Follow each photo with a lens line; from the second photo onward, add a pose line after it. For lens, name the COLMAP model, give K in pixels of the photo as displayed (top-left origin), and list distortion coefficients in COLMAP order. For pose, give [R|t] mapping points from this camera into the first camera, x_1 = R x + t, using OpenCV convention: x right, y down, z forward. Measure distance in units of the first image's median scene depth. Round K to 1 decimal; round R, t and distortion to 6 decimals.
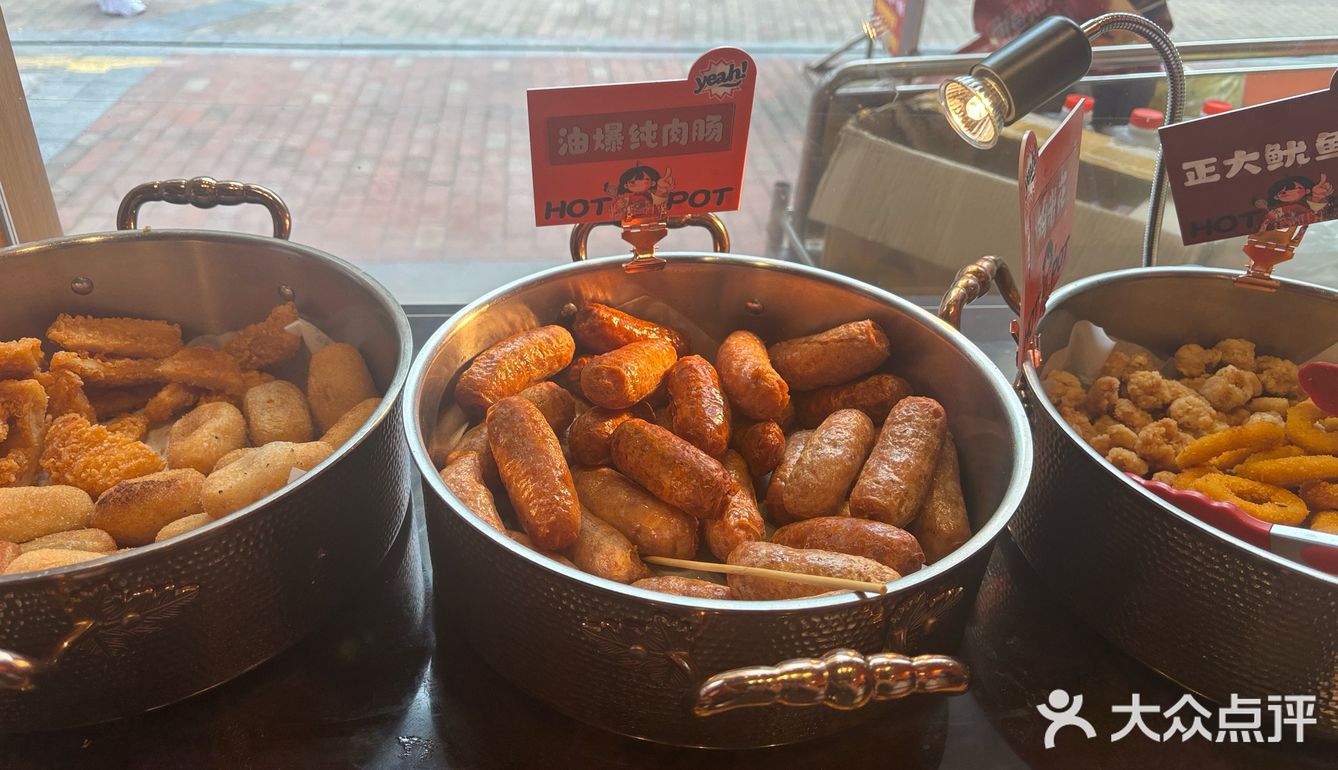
lens RADIAL K [[1047.9, 0, 666.4], [0, 1047.9, 385.0], [0, 0, 1]] dist [0.045901, -0.077730]
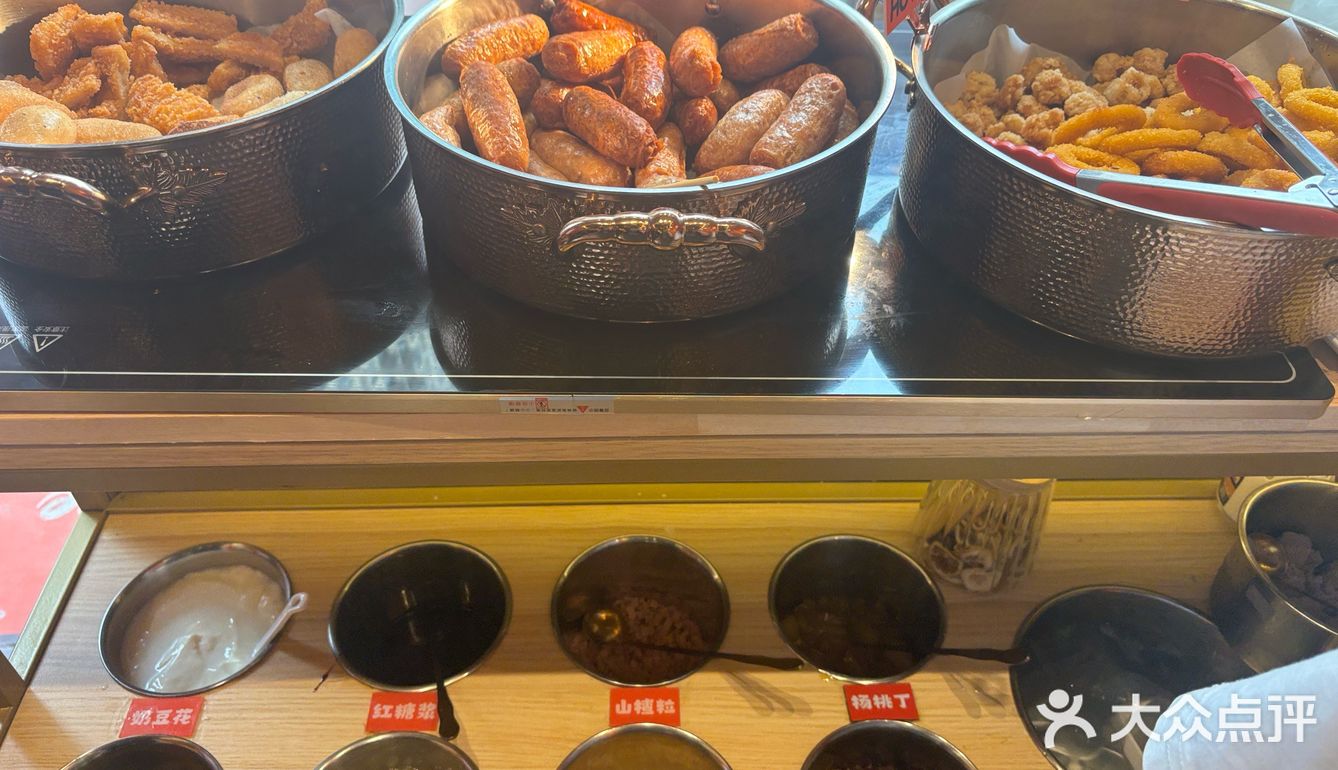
lens RADIAL K [[1047.9, 0, 673.4], [0, 1047.9, 424.0], [0, 0, 1]] dist [0.045901, -0.077730]
pose [[0.992829, 0.057341, -0.104896, 0.210835], [-0.035917, 0.979994, 0.195758, 0.163798], [0.114023, -0.190587, 0.975026, -0.231920]]
